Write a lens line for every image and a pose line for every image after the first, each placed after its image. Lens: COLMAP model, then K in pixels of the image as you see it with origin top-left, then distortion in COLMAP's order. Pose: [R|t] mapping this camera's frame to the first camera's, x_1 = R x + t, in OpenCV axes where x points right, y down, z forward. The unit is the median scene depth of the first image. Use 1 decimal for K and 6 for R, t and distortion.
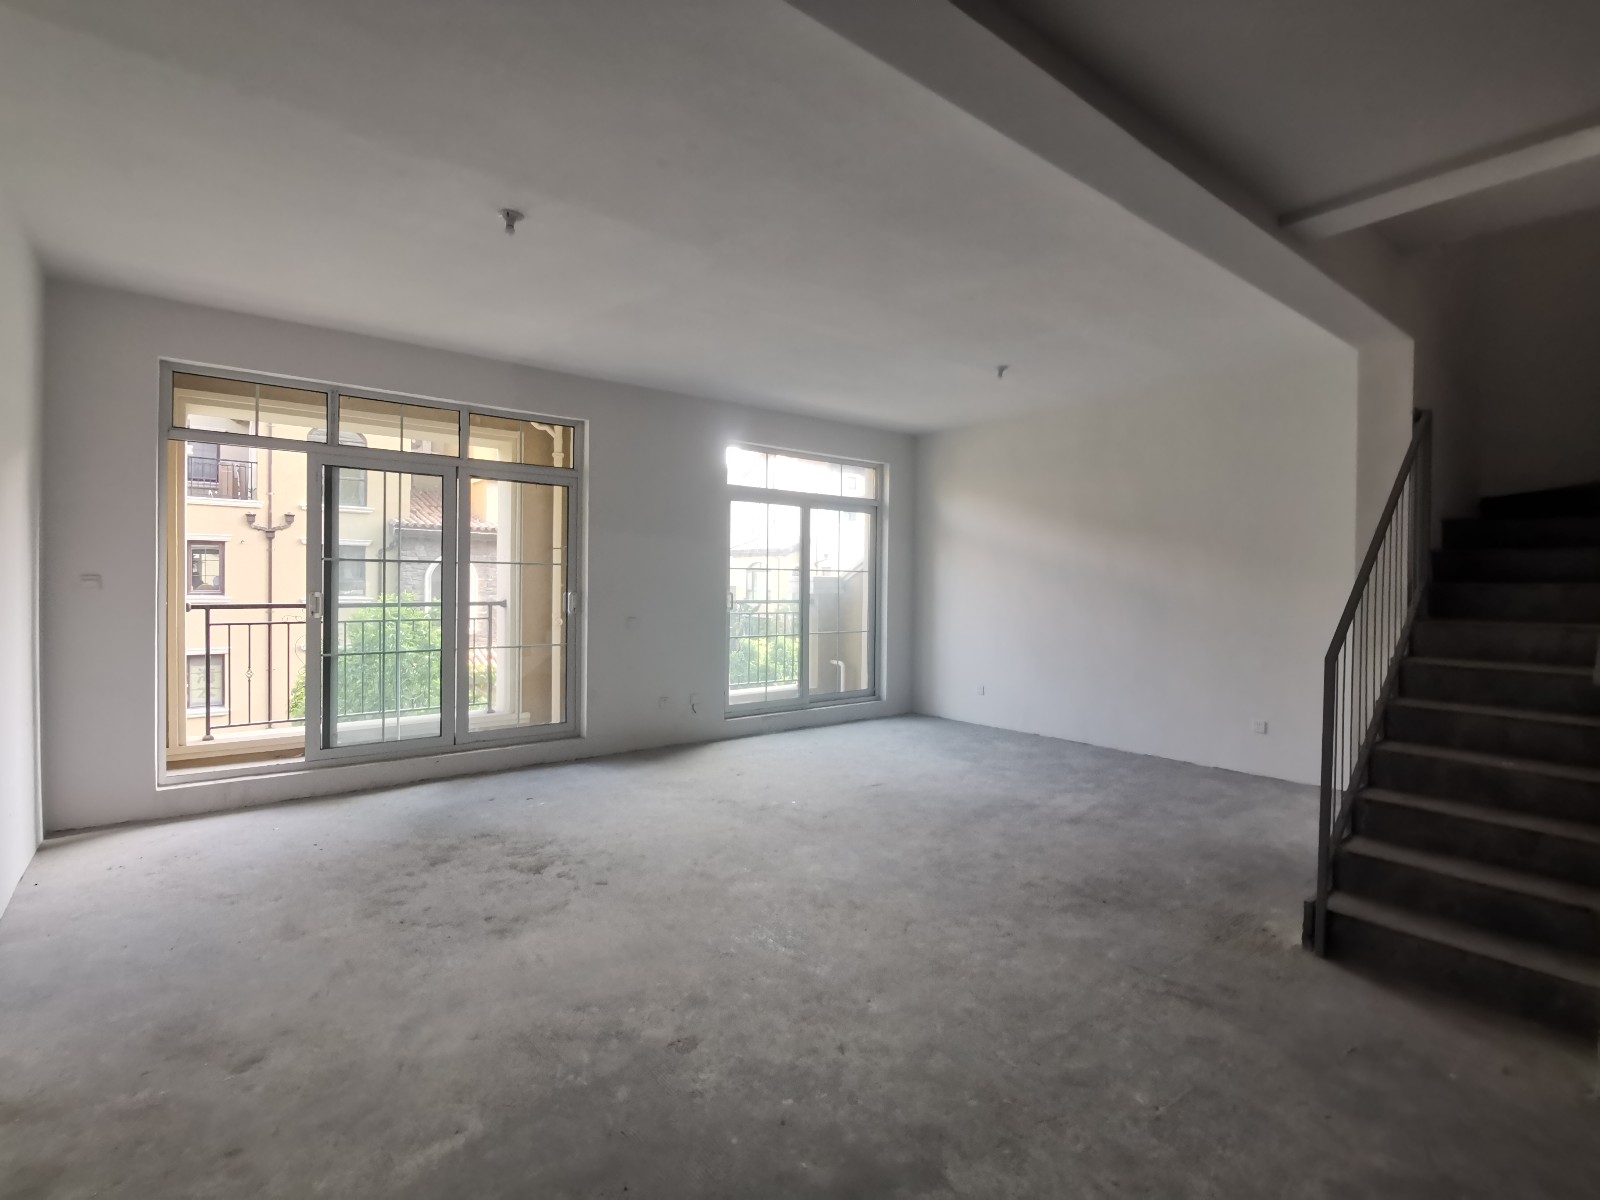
lens RADIAL K [[778.0, 0, 803.5], [0, 778.0, 593.3], [0, 0, 1]] dist [-0.003037, -0.005773]
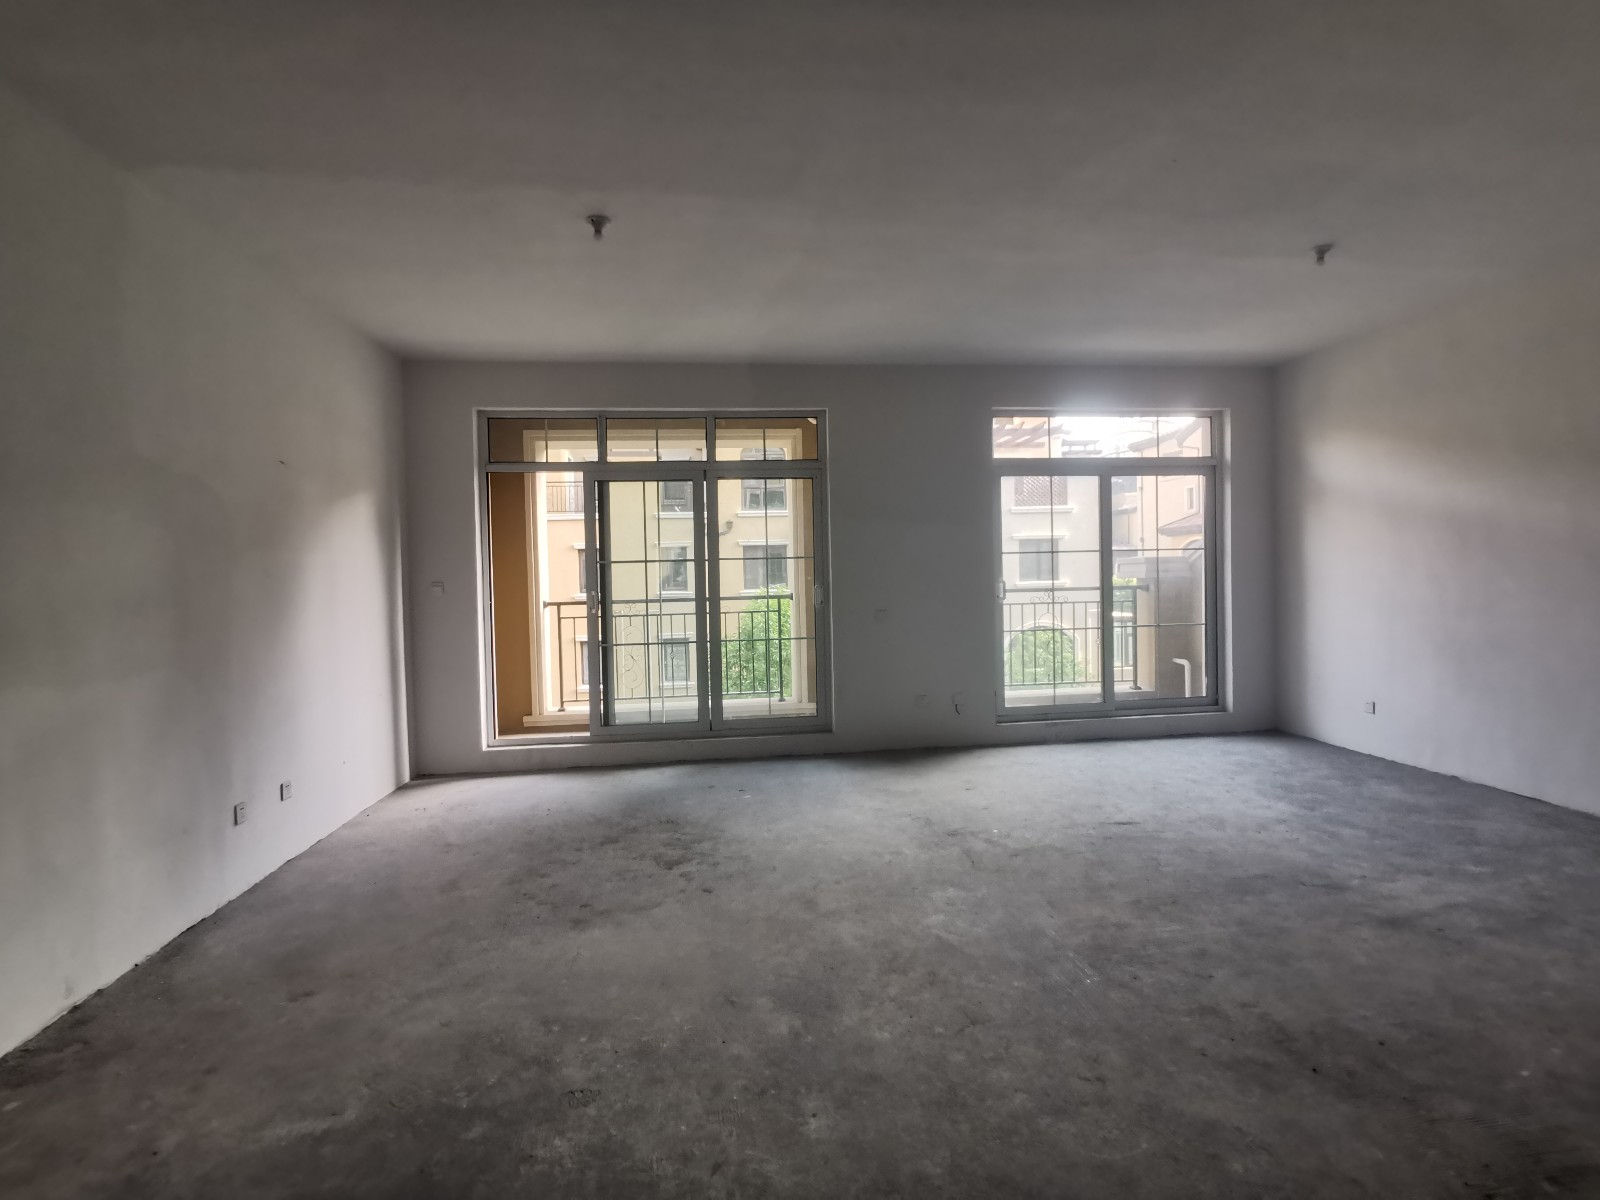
lens RADIAL K [[778.0, 0, 797.0], [0, 778.0, 593.7], [0, 0, 1]] dist [-0.003037, -0.005773]
pose [[0.846951, -0.016372, -0.531418, 0.257227], [0.026117, 0.999600, 0.010827, -0.002139], [0.531029, -0.023049, 0.847040, 0.182318]]
